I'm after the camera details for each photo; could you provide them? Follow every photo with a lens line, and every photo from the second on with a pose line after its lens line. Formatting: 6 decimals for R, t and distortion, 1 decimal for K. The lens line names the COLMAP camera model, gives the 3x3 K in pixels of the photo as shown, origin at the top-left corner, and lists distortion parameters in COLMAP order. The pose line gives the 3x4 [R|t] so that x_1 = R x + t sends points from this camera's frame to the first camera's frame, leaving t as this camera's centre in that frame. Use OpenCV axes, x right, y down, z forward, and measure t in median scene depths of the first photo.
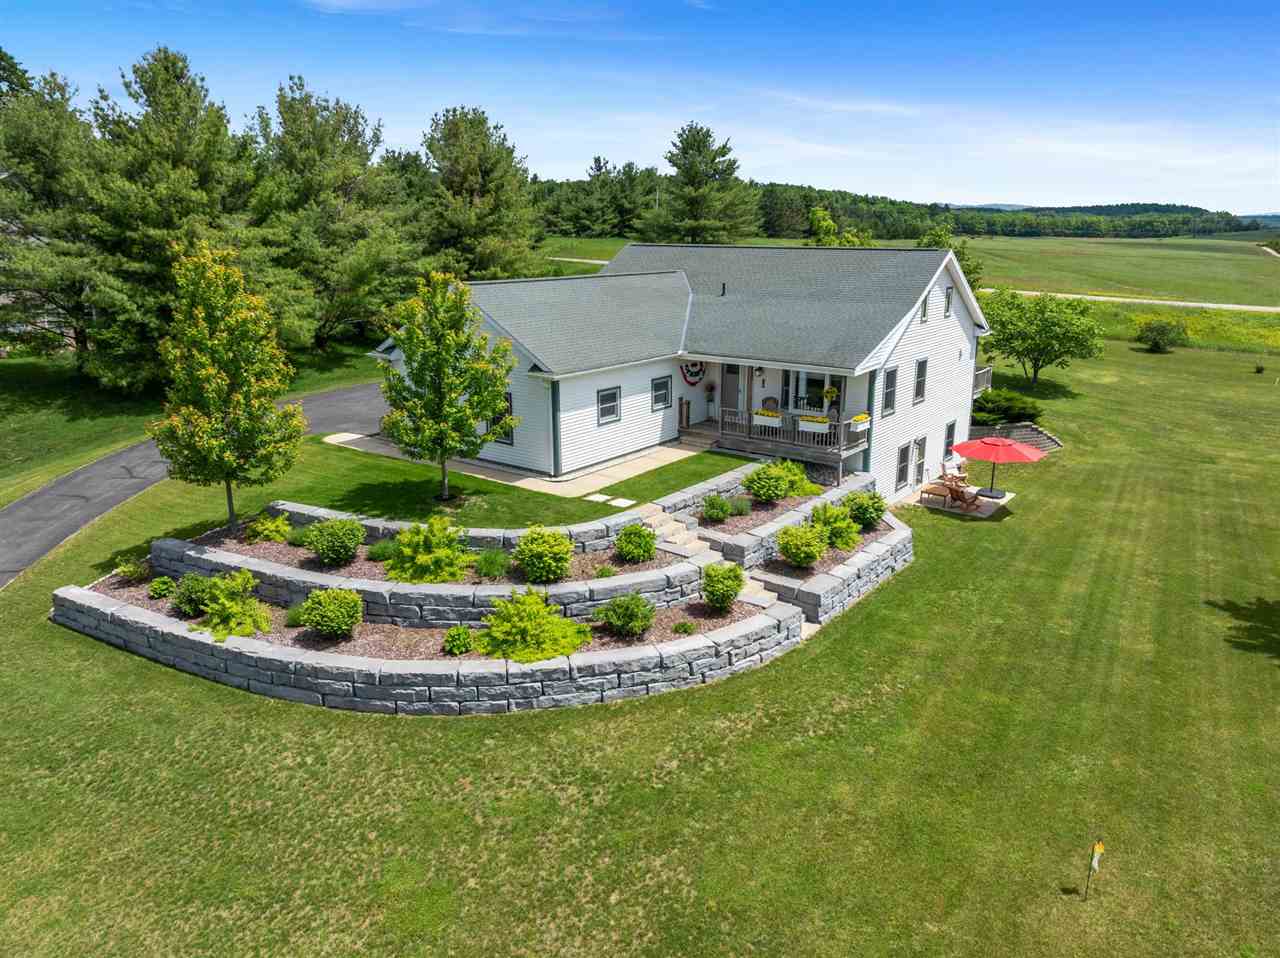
lens RADIAL K [[884.1, 0, 640.0], [0, 884.1, 479.0], [0, 0, 1]] dist [-0.030734, -0.000661]
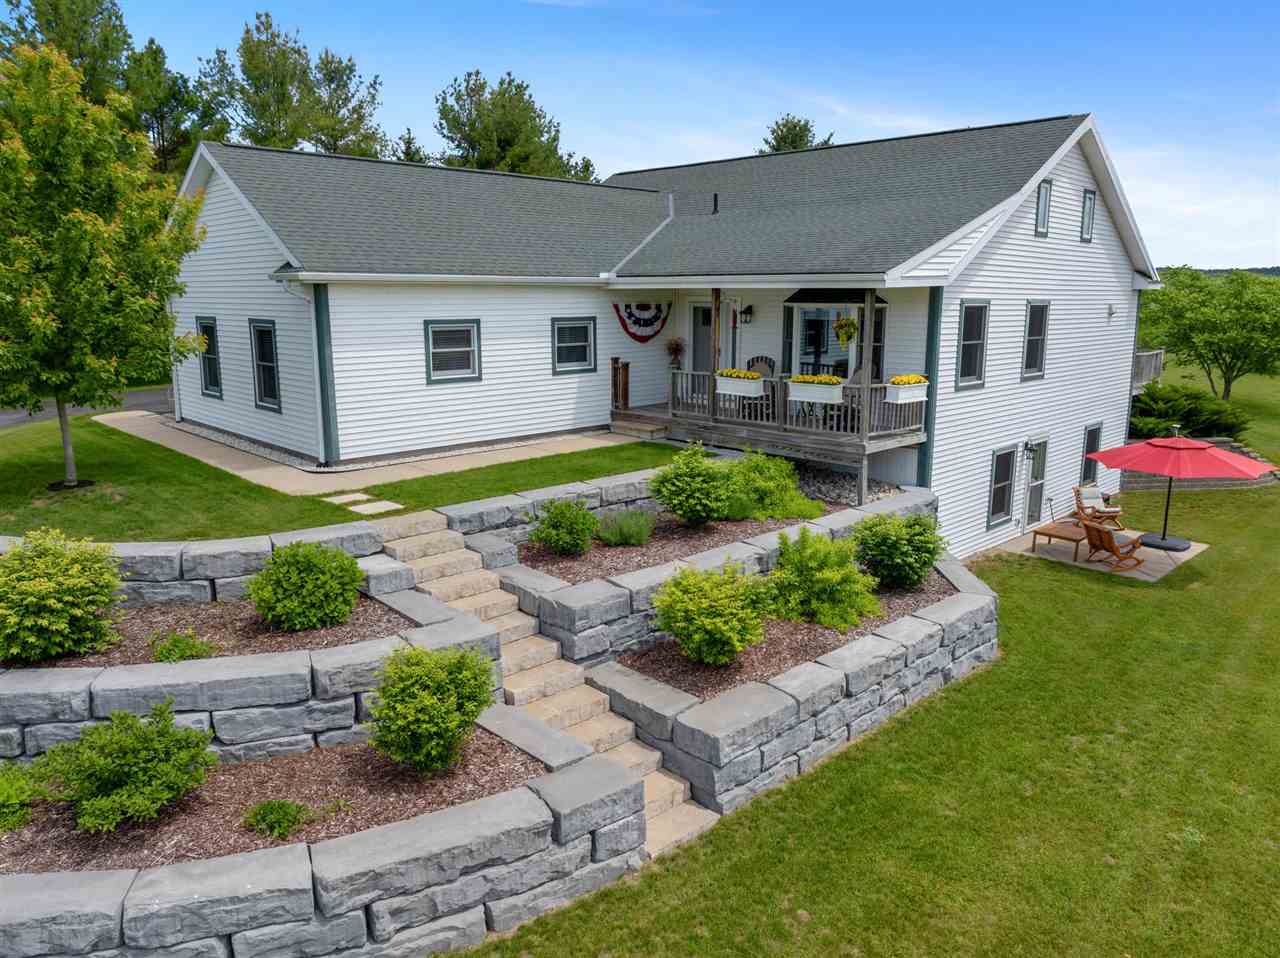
lens RADIAL K [[900.3, 0, 637.0], [0, 900.3, 475.8], [0, 0, 1]] dist [-0.061854, 0.038208]
pose [[0.988214, 0.032341, -0.149622, 0.181478], [-0.042609, 0.996914, -0.065934, 0.032699], [0.147028, 0.071532, 0.986542, 0.473136]]
